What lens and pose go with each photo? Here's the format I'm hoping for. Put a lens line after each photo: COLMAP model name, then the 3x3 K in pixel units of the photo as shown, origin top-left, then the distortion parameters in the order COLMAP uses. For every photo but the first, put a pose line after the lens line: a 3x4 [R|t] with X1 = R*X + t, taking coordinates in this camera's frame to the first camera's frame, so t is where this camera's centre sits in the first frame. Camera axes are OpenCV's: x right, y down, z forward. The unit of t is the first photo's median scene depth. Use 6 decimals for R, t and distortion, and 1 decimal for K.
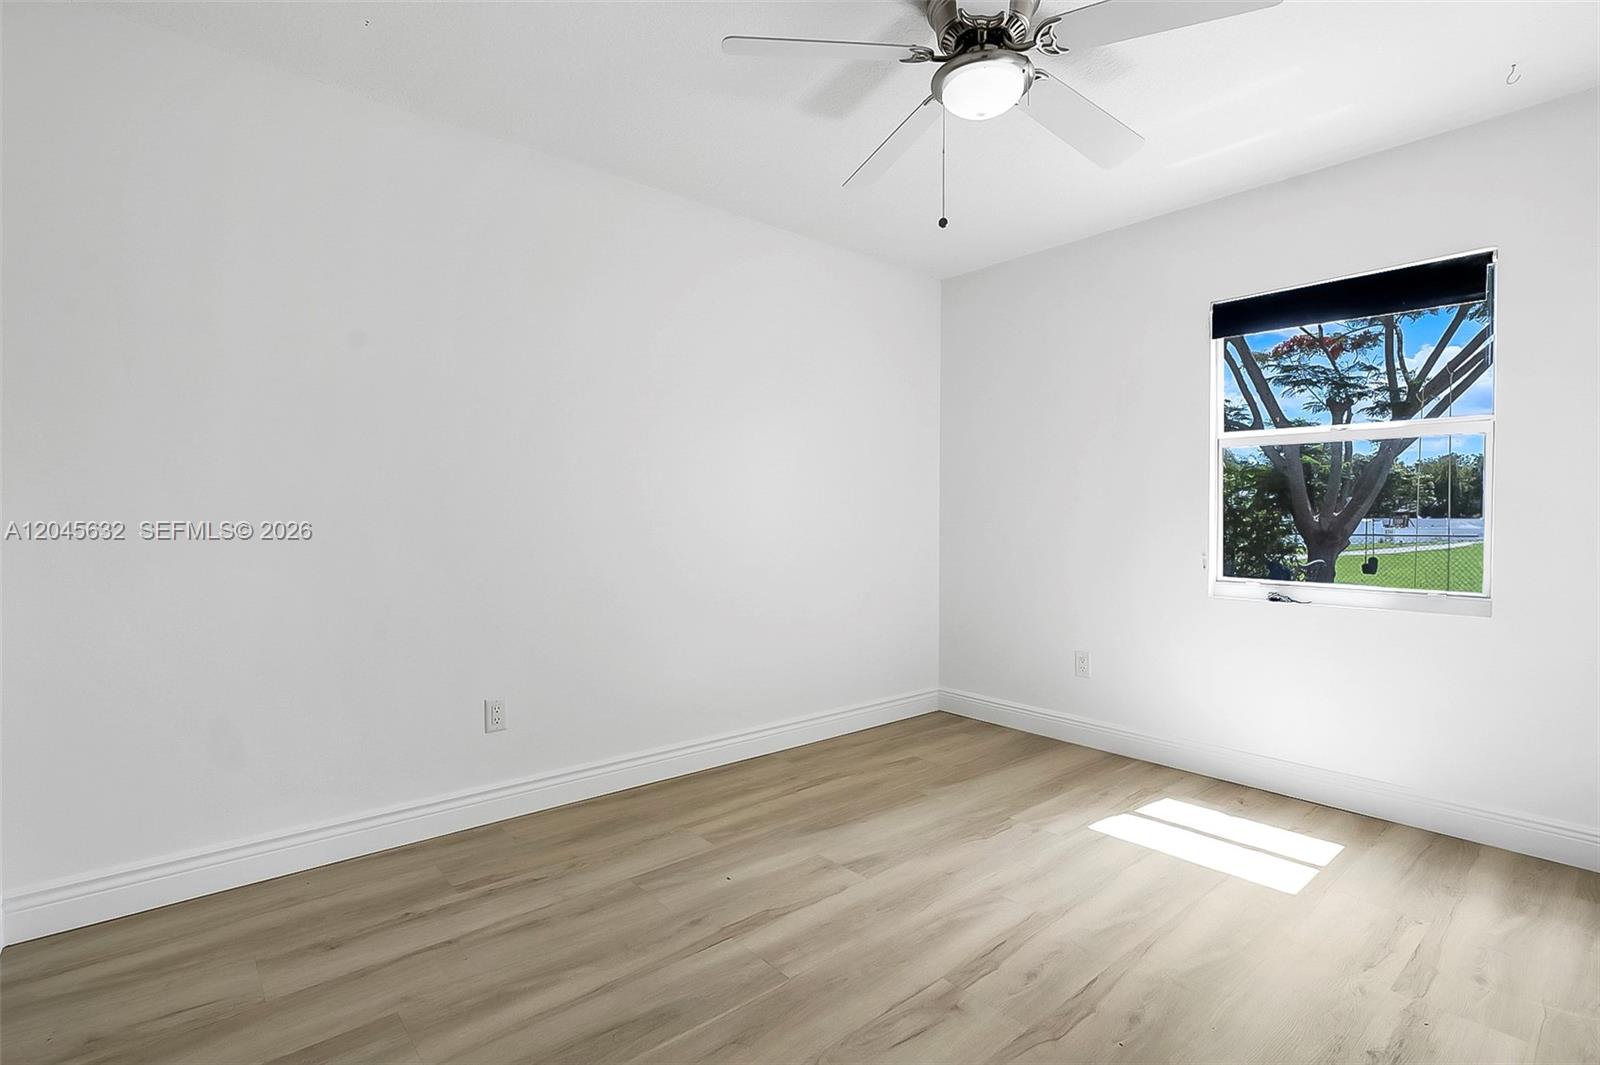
lens RADIAL K [[756.5, 0, 796.4], [0, 756.5, 532.4], [0, 0, 1]] dist [-0.003835, 0.000102]
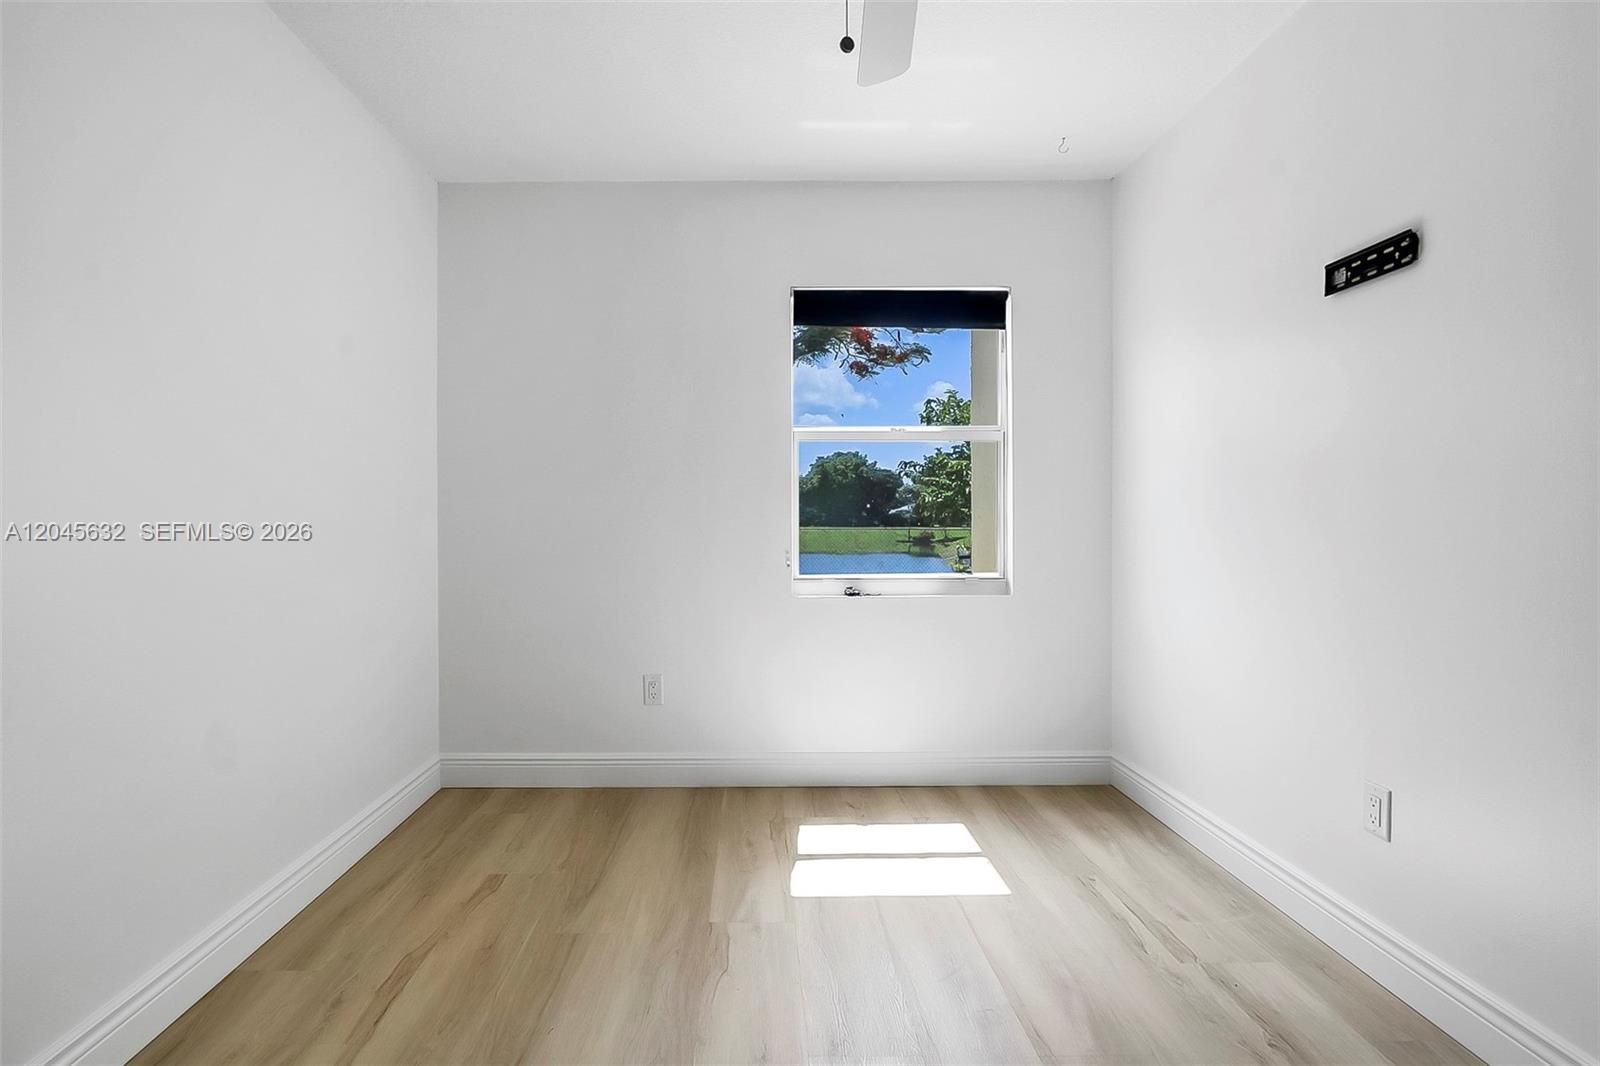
lens RADIAL K [[775.7, 0, 797.1], [0, 775.7, 523.2], [0, 0, 1]] dist [-0.006117, -0.000043]
pose [[0.649339, -0.013203, 0.760384, -0.213844], [0.020771, 0.999784, -0.000377, -0.007957], [-0.760215, 0.016038, 0.649473, 0.407354]]
